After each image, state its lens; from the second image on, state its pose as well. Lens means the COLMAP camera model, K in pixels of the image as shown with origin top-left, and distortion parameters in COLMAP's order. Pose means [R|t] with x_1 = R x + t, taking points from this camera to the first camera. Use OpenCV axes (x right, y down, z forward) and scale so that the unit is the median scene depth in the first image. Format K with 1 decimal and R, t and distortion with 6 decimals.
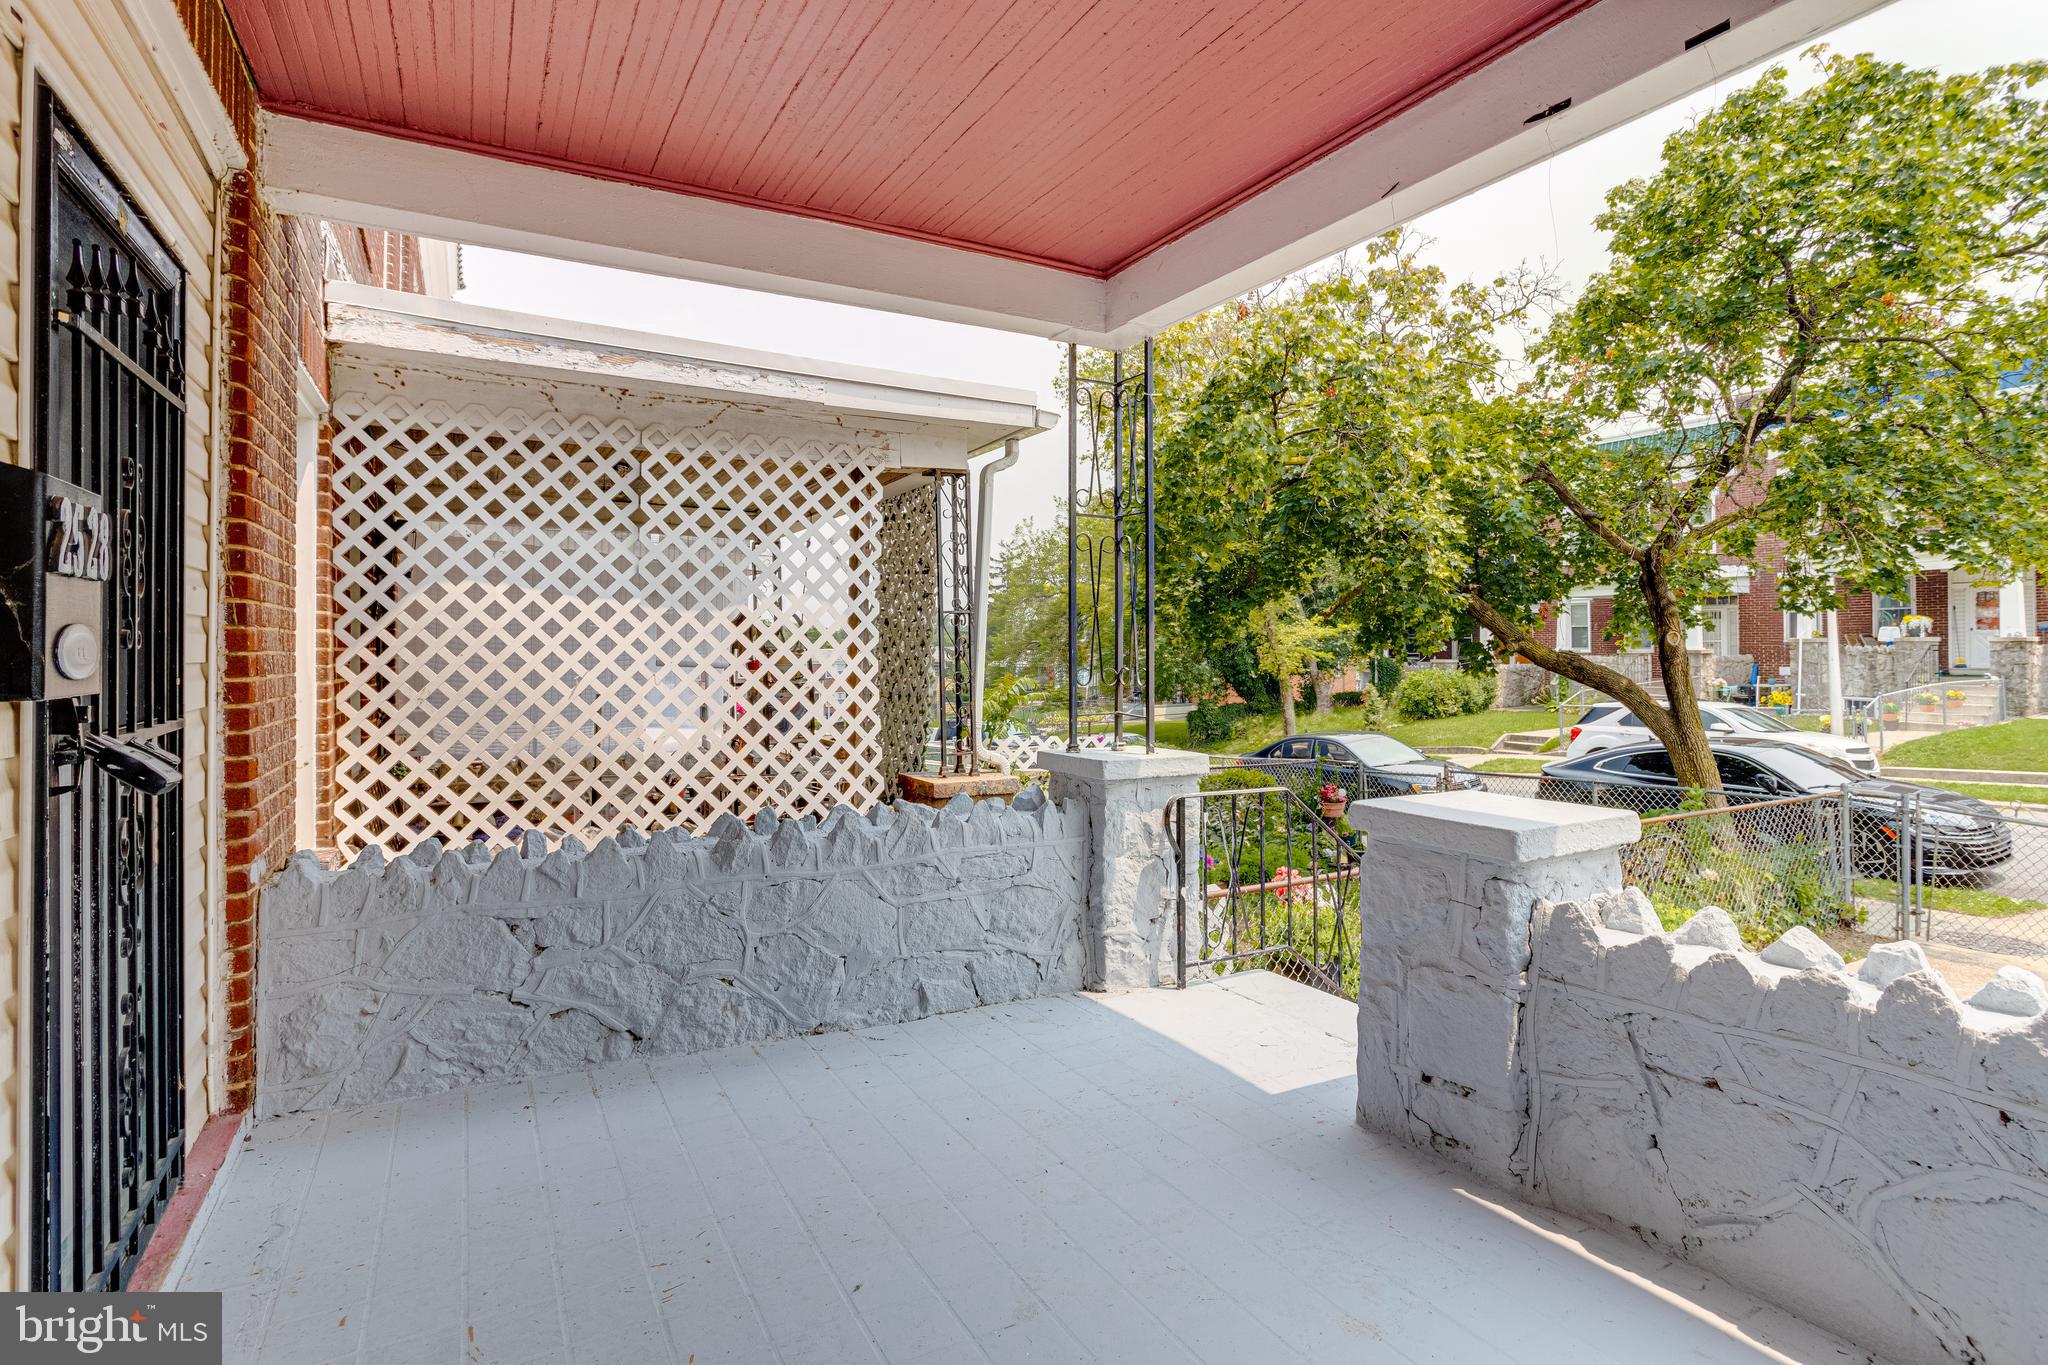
lens RADIAL K [[1039.2, 0, 1026.4], [0, 1039.2, 676.9], [0, 0, 1]] dist [-0.047867, 0.030499]
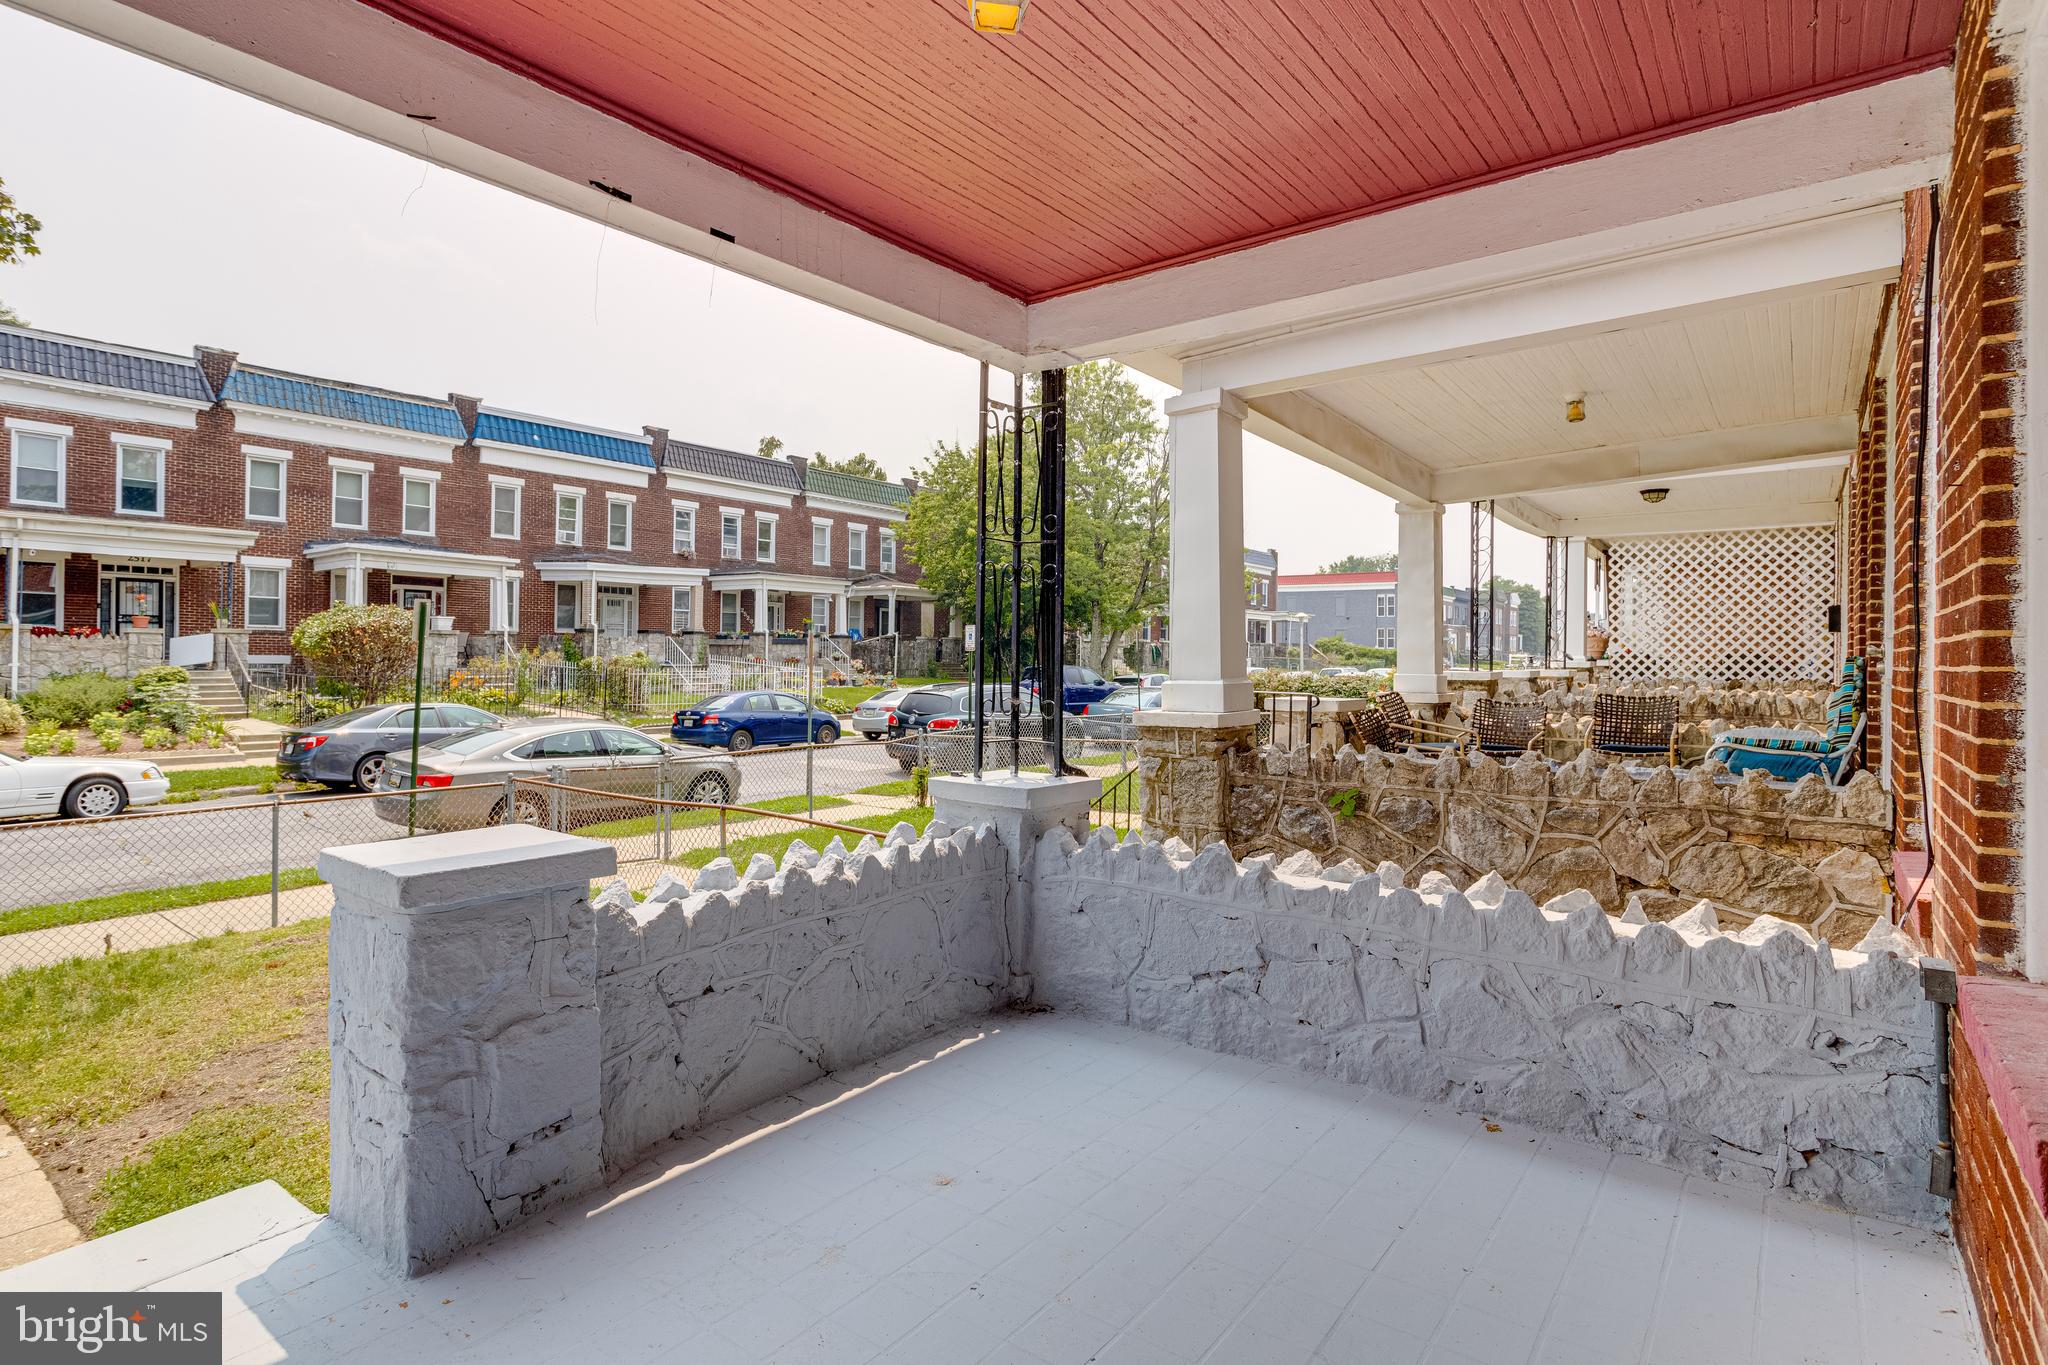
lens RADIAL K [[1039.2, 0, 1026.4], [0, 1039.2, 676.9], [0, 0, 1]] dist [-0.047867, 0.030499]
pose [[-0.408766, -0.015947, 0.912500, -0.755056], [0.011530, 0.999677, 0.022635, -0.050380], [-0.912566, 0.019773, -0.408451, 1.146838]]
